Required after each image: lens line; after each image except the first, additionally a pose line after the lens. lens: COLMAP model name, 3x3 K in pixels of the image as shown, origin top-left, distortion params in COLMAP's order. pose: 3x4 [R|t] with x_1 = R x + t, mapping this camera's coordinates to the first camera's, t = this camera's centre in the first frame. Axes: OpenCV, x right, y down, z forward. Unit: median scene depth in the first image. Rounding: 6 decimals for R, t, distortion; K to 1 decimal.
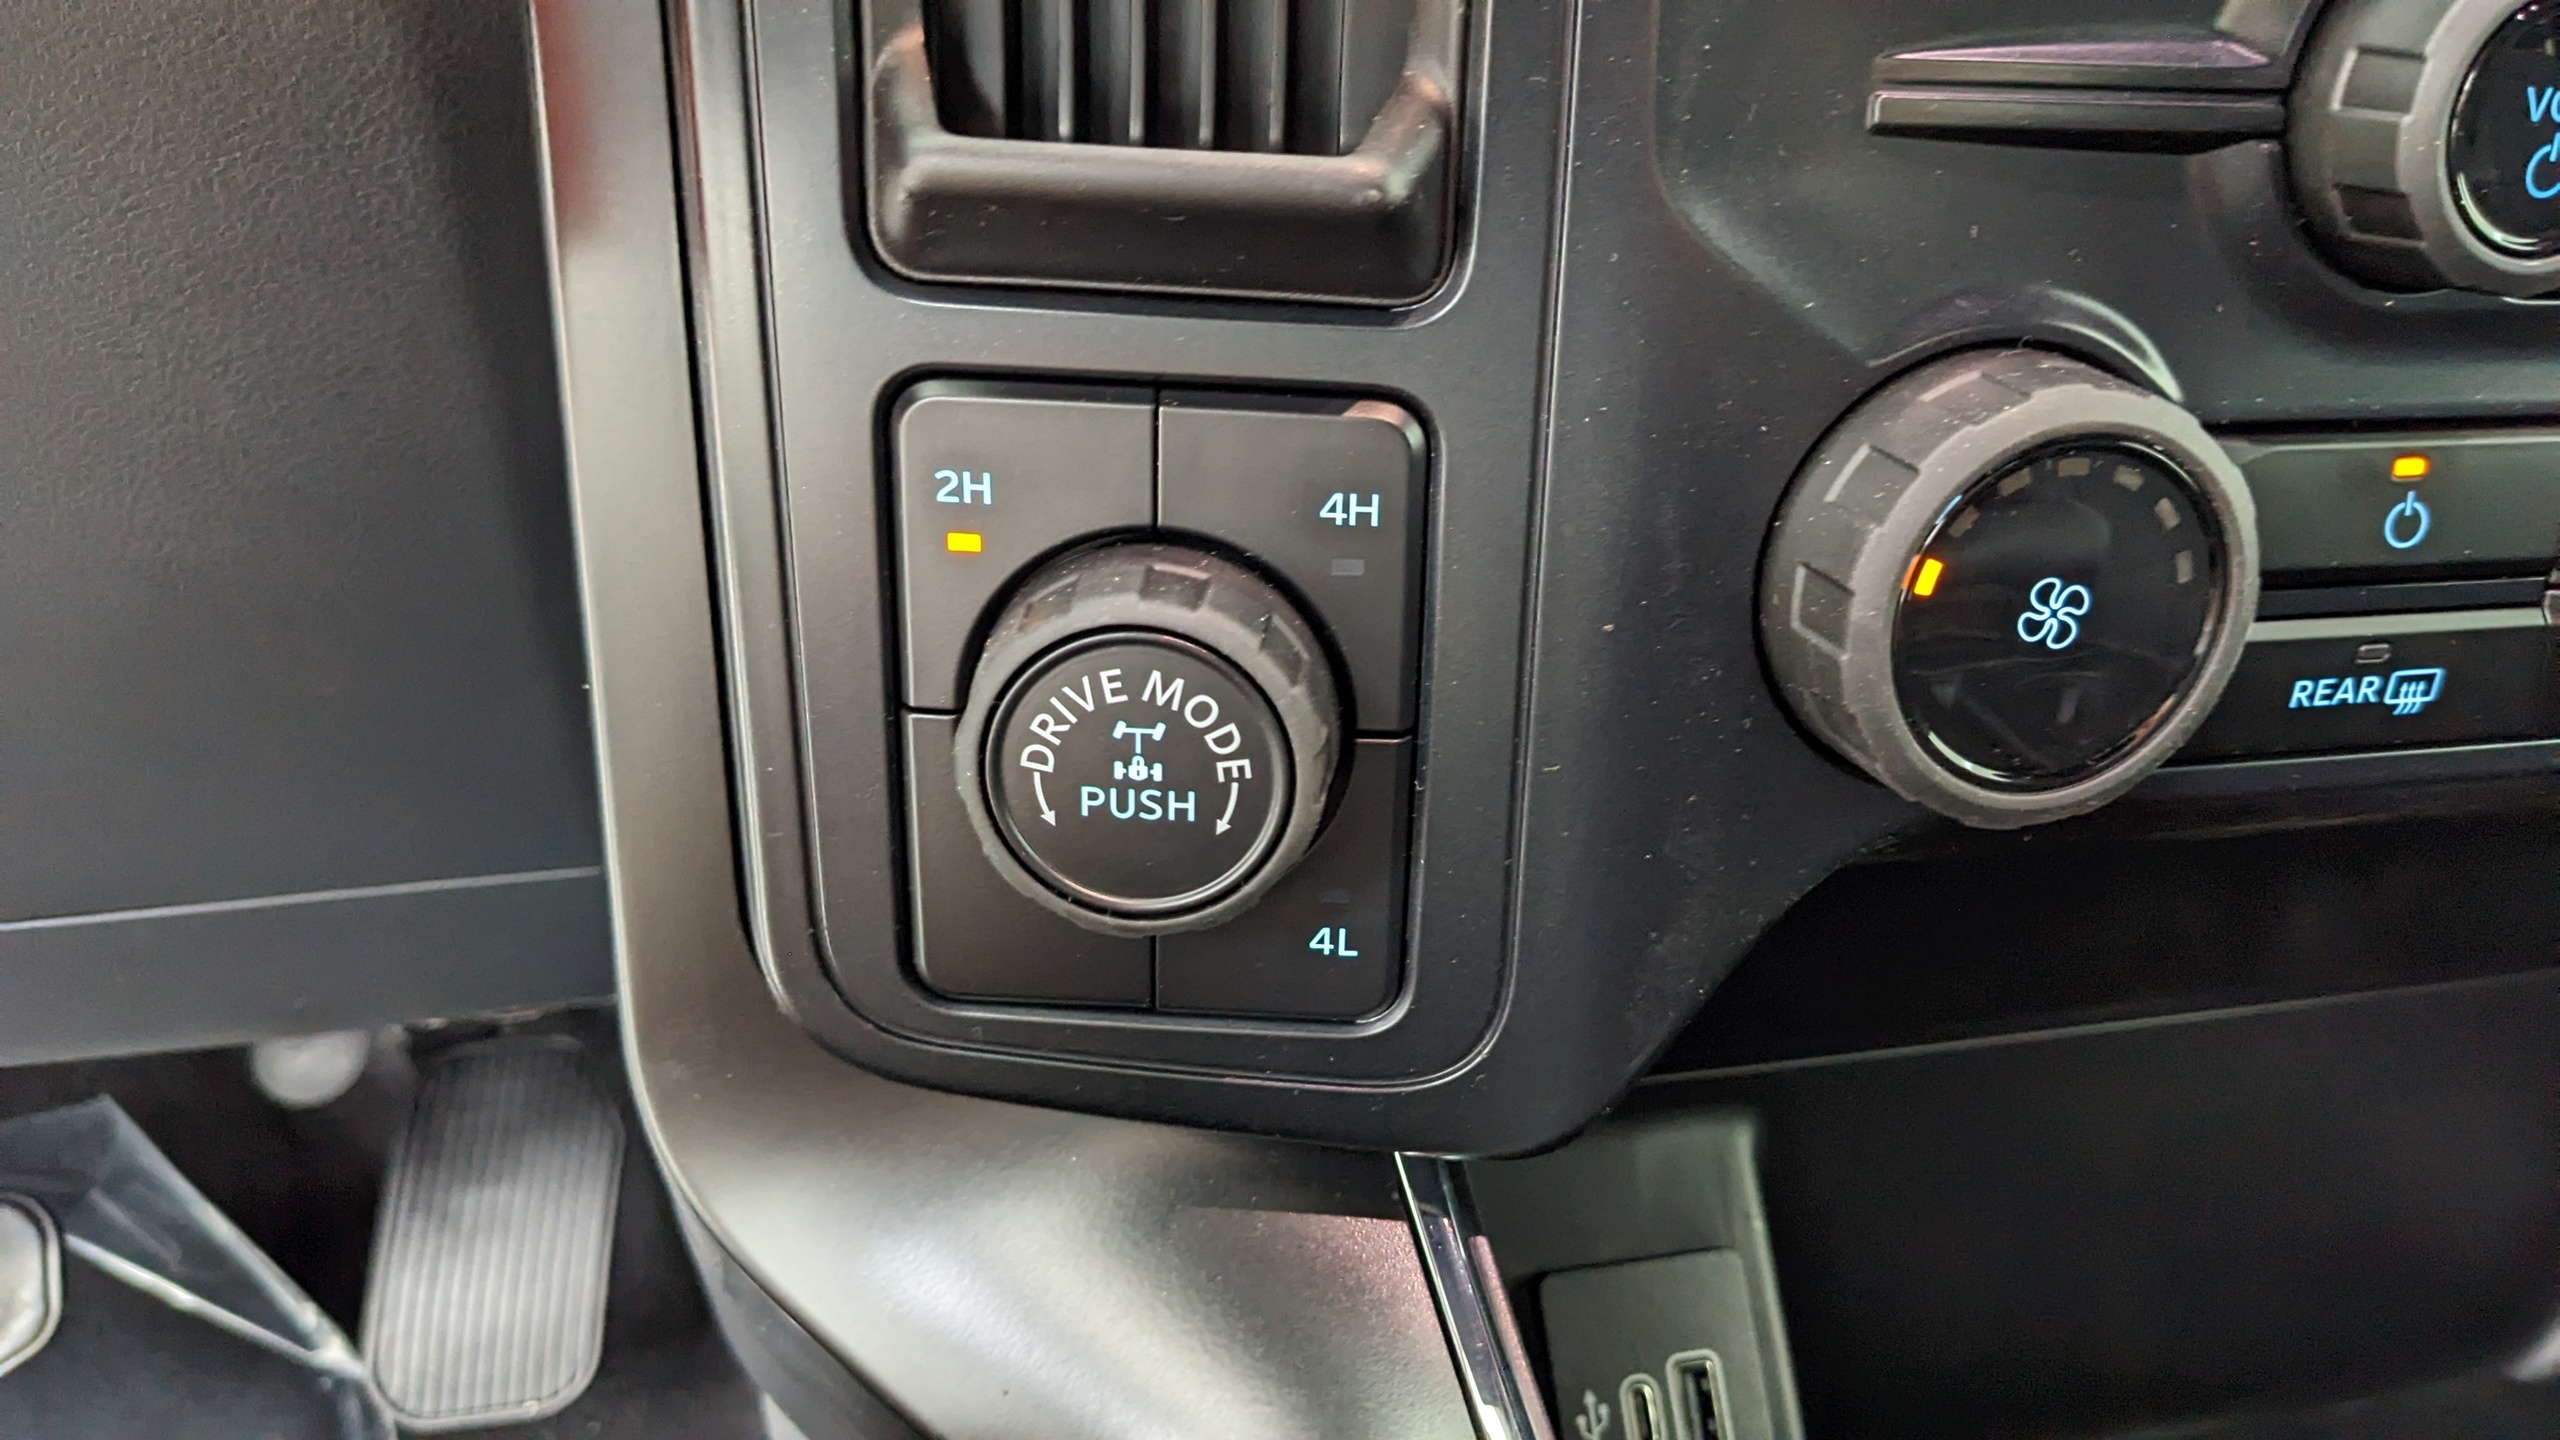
lens RADIAL K [[2089.6, 0, 1283.0], [0, 2089.6, 722.7], [0, 0, 1]] dist [-0.019625, -0.002017]
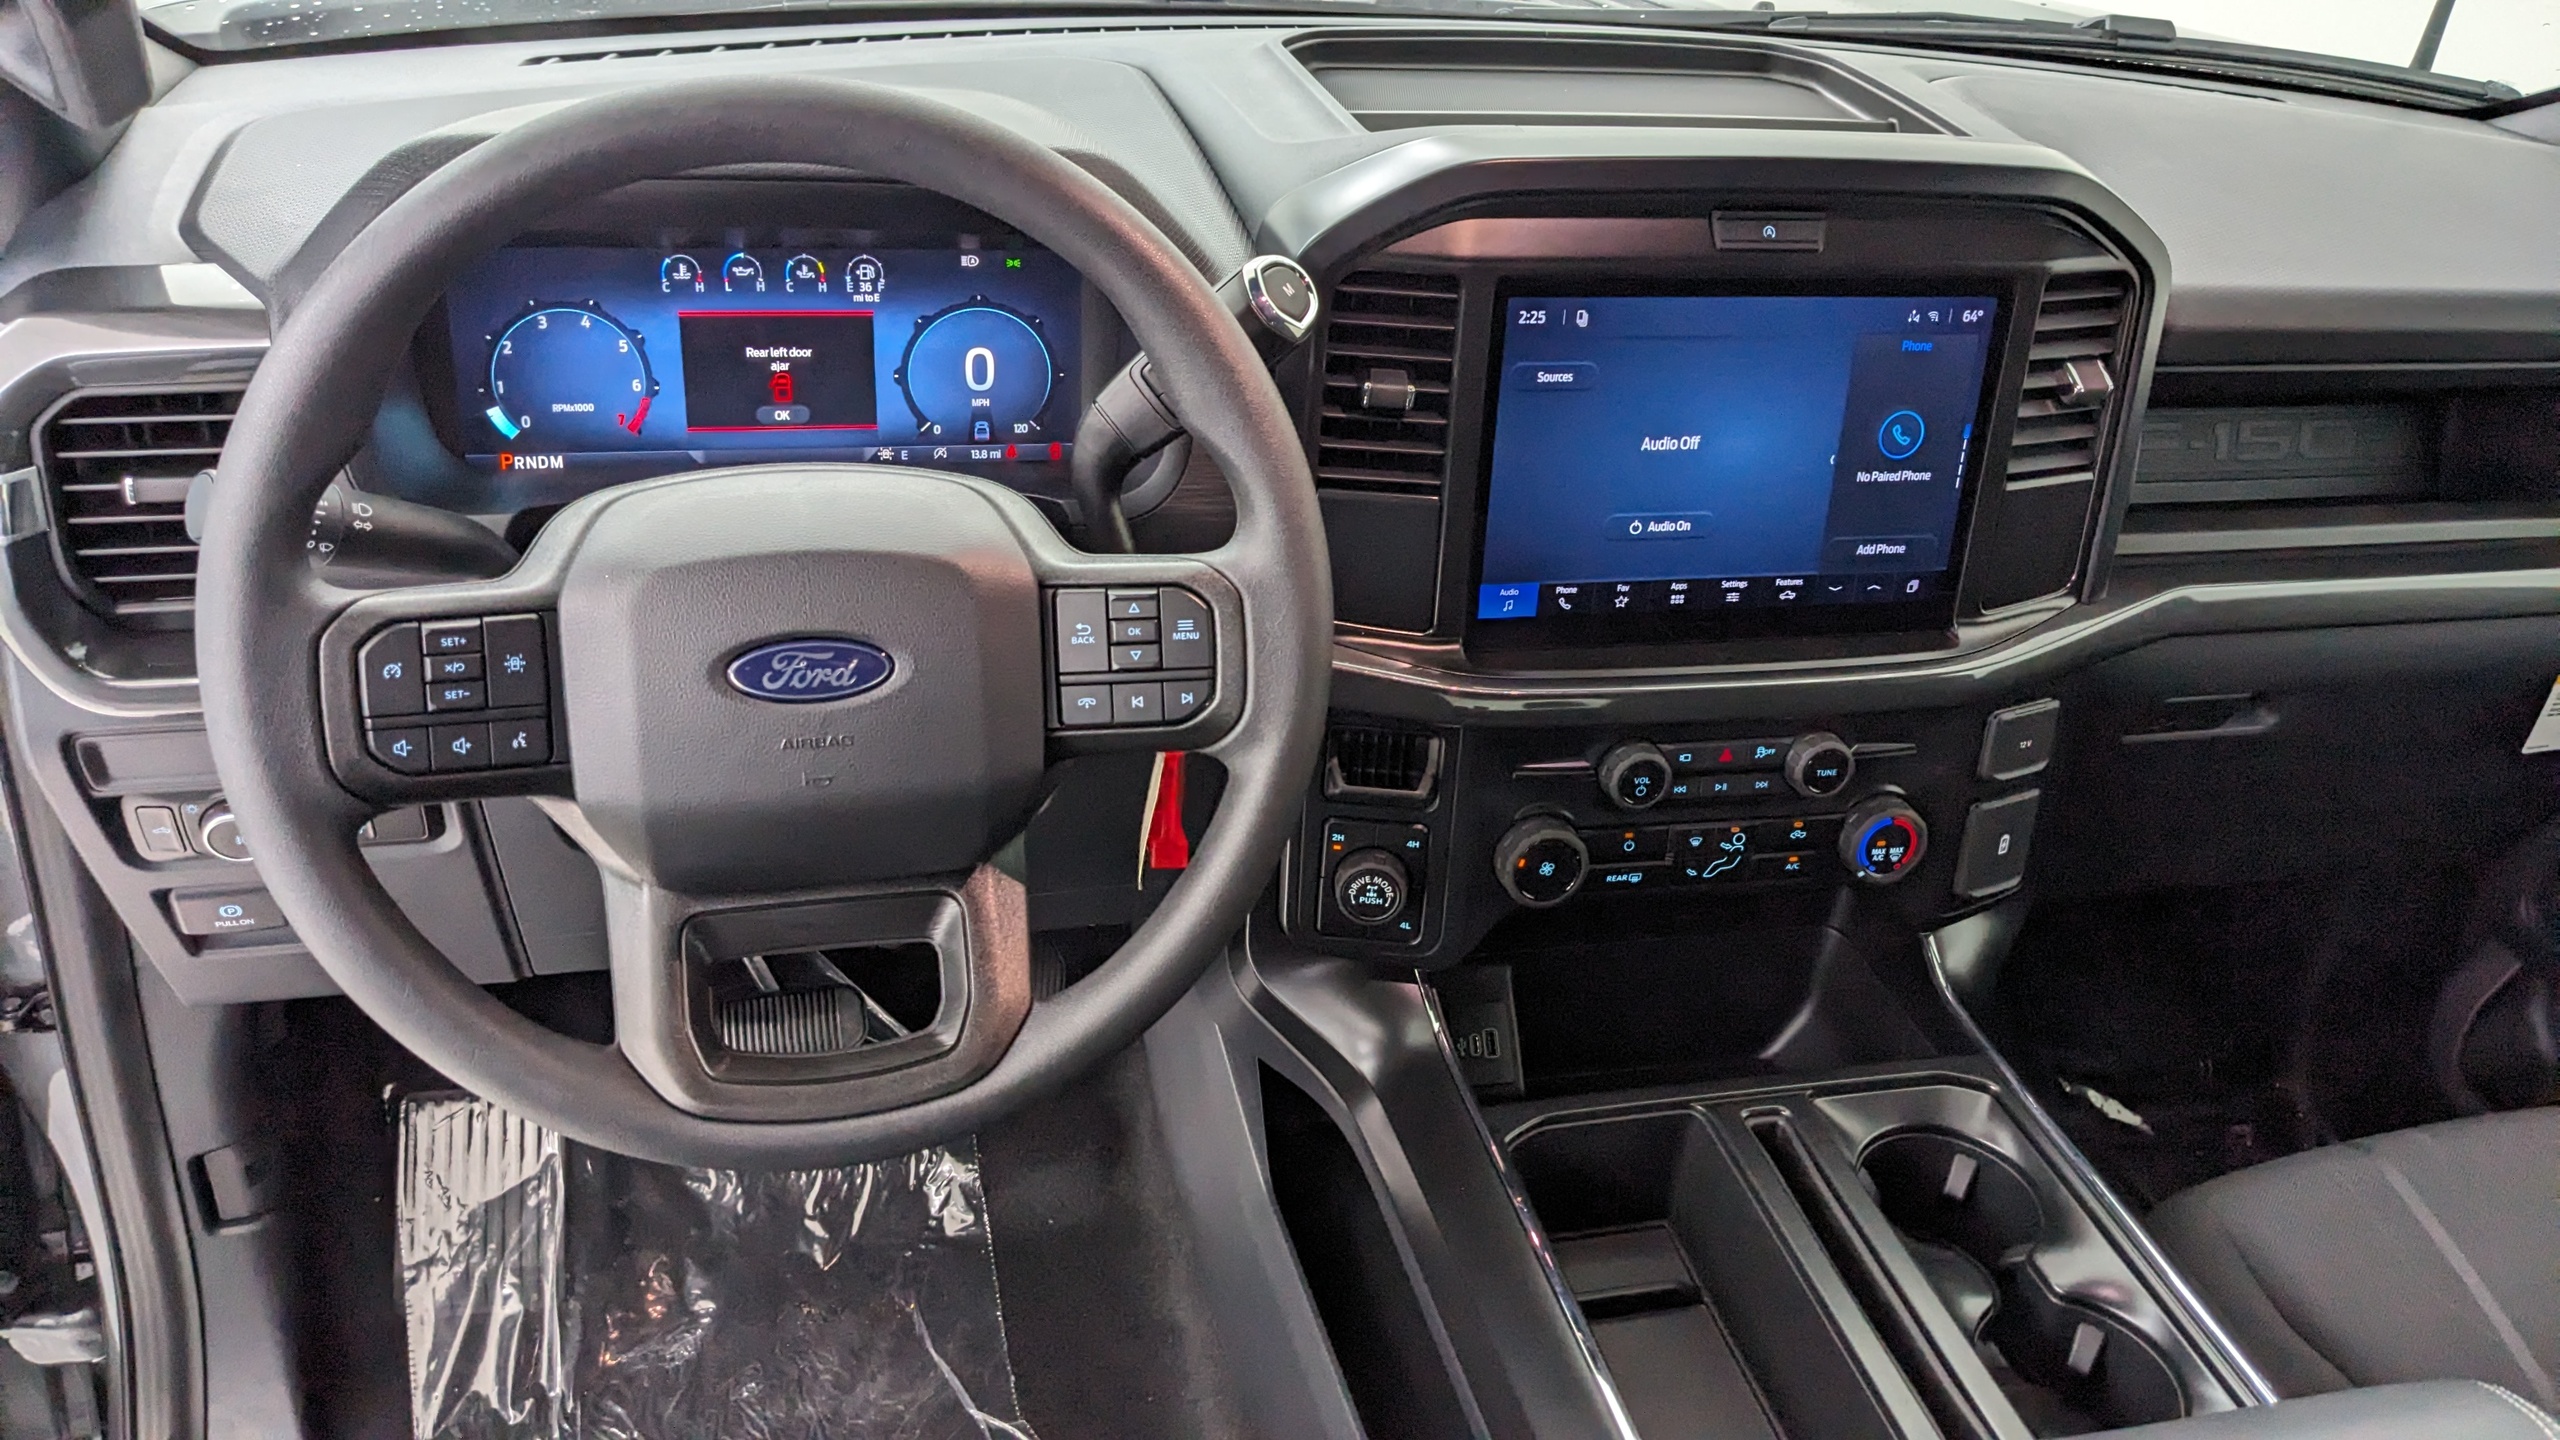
lens RADIAL K [[1999.8, 0, 1279.2], [0, 1999.8, 714.9], [0, 0, 1]] dist [0.016638, -0.024635]
pose [[0.999598, 0.027611, 0.006504, -0.307367], [-0.027959, 0.997708, 0.061627, -0.649059], [-0.004788, -0.061784, 0.998078, -3.543807]]
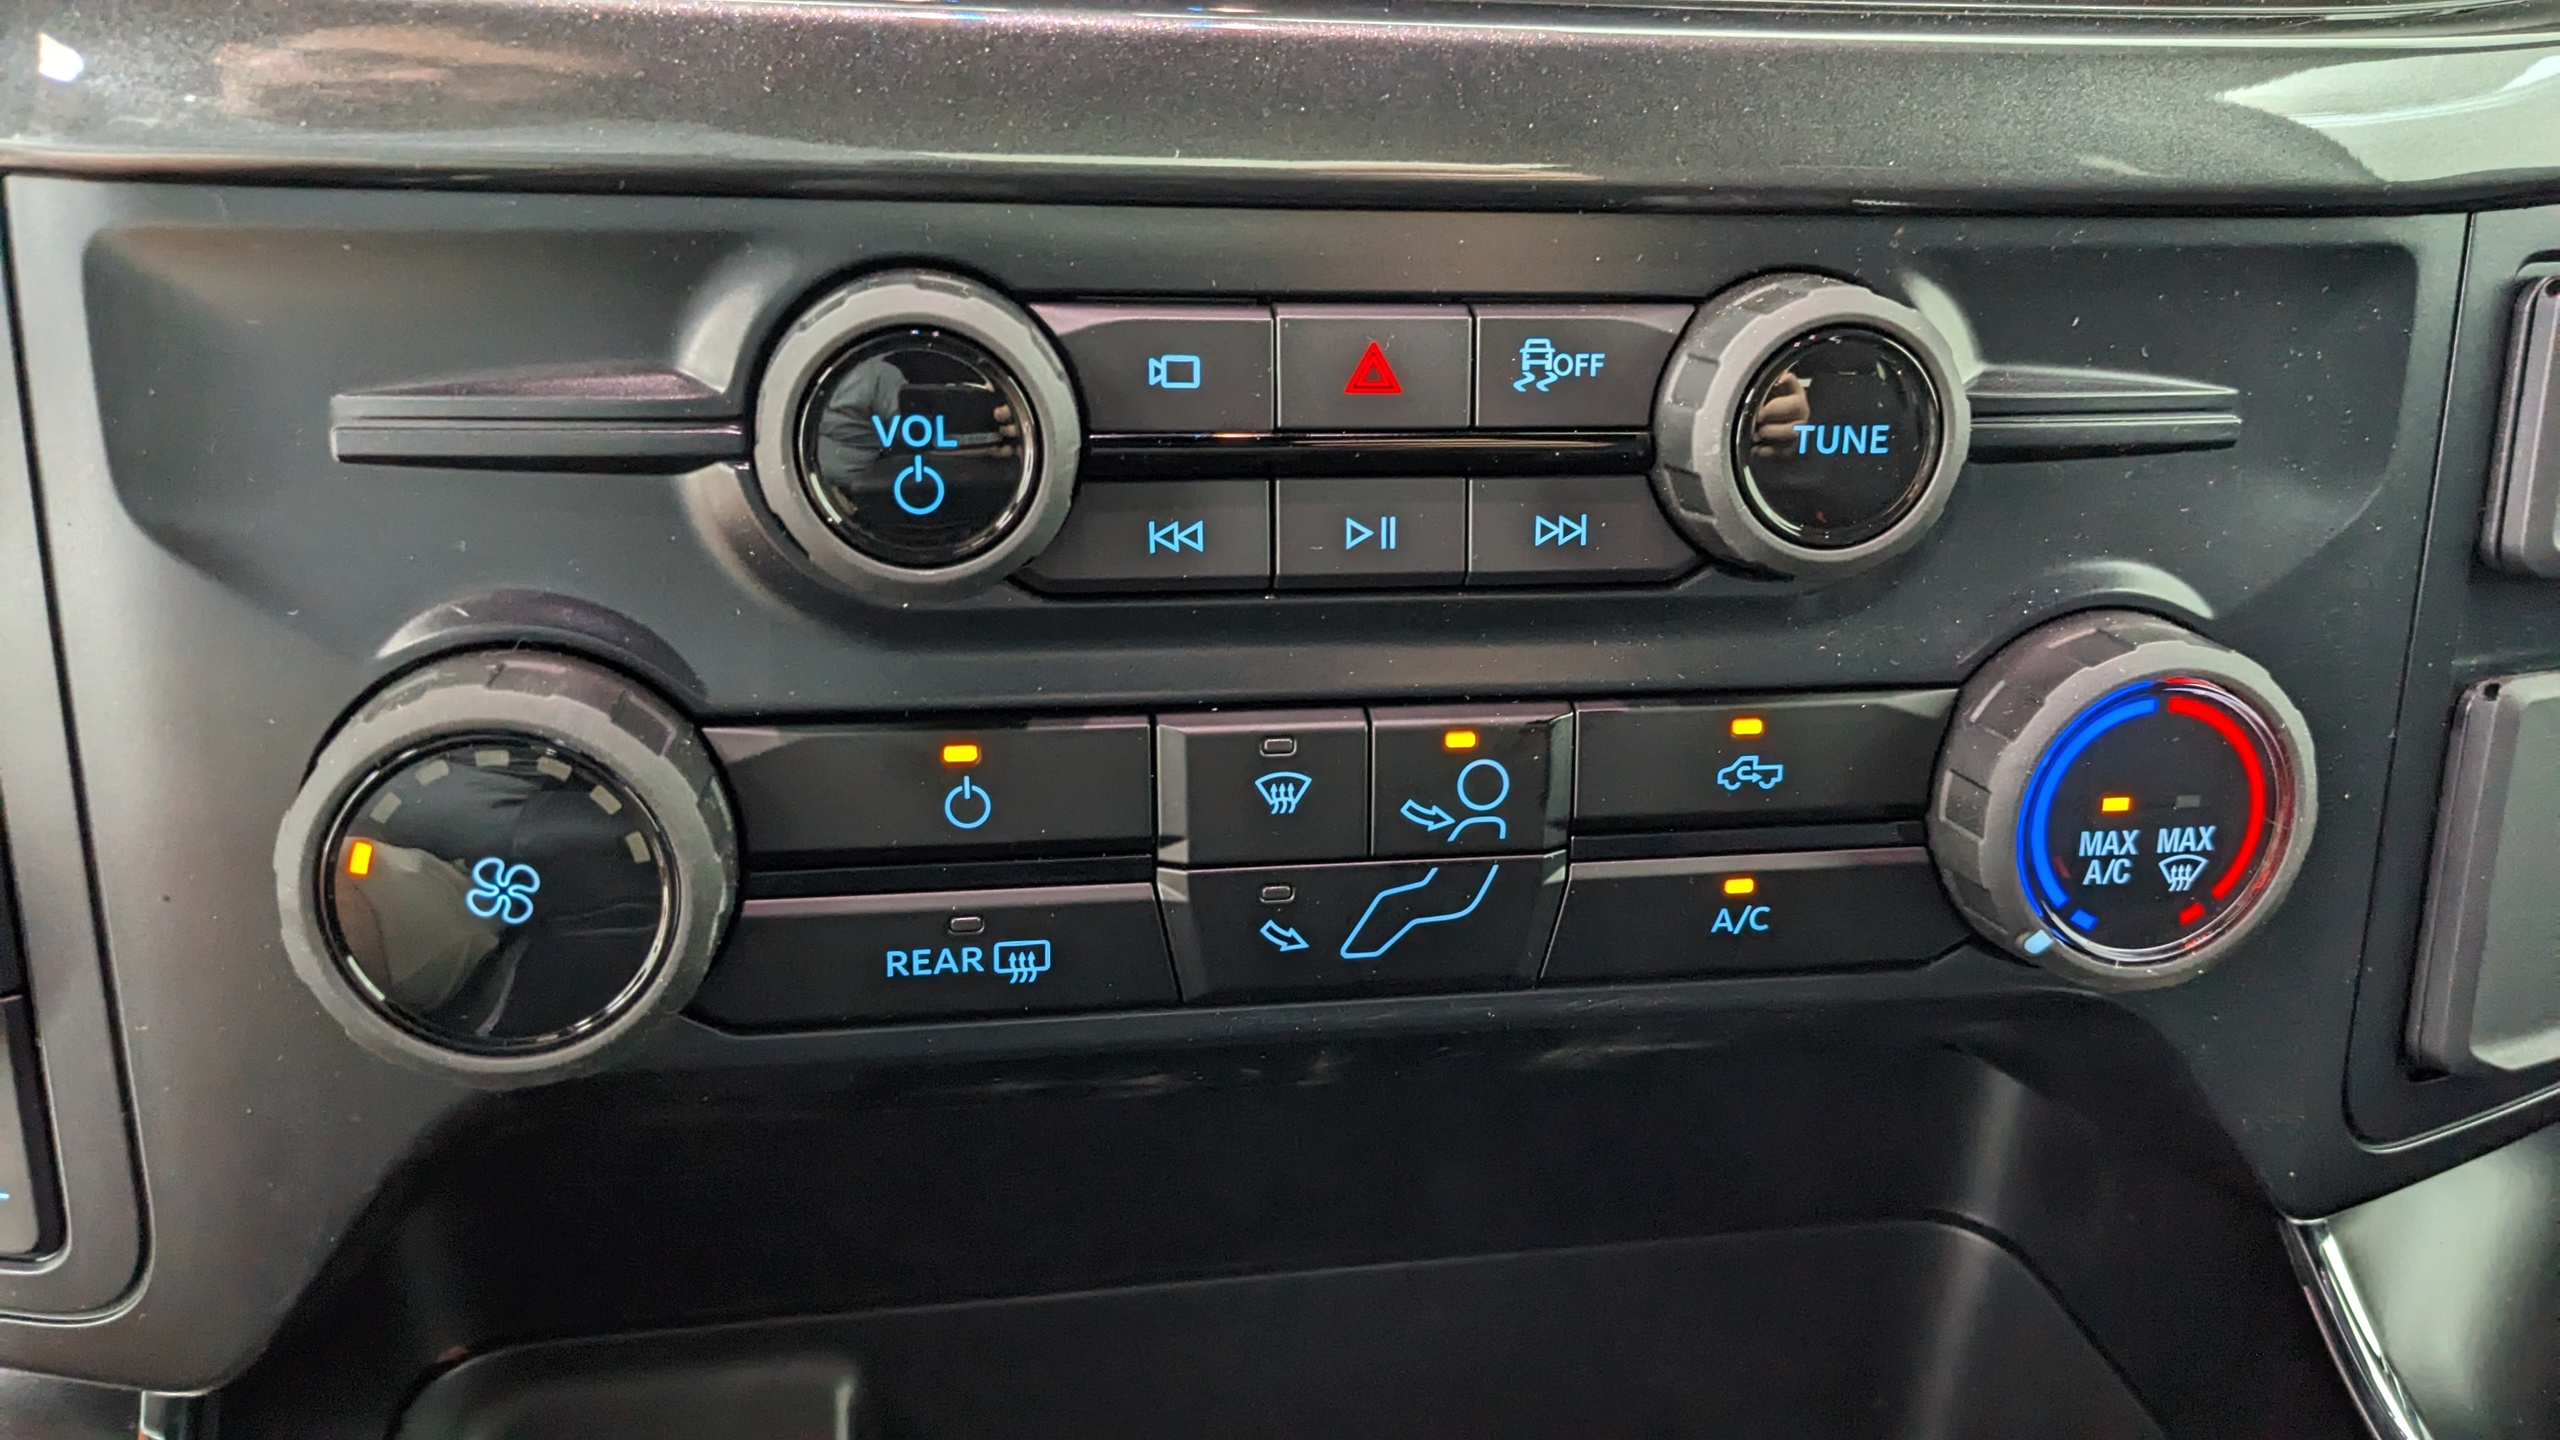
lens RADIAL K [[1999.8, 0, 1303.8], [0, 1999.8, 715.6], [0, 0, 1]] dist [0.016638, -0.024635]
pose [[0.998457, 0.003013, -0.055453, 0.752635], [-0.009364, 0.993363, -0.114638, -0.024369], [0.054740, 0.114981, 0.991858, -0.022166]]
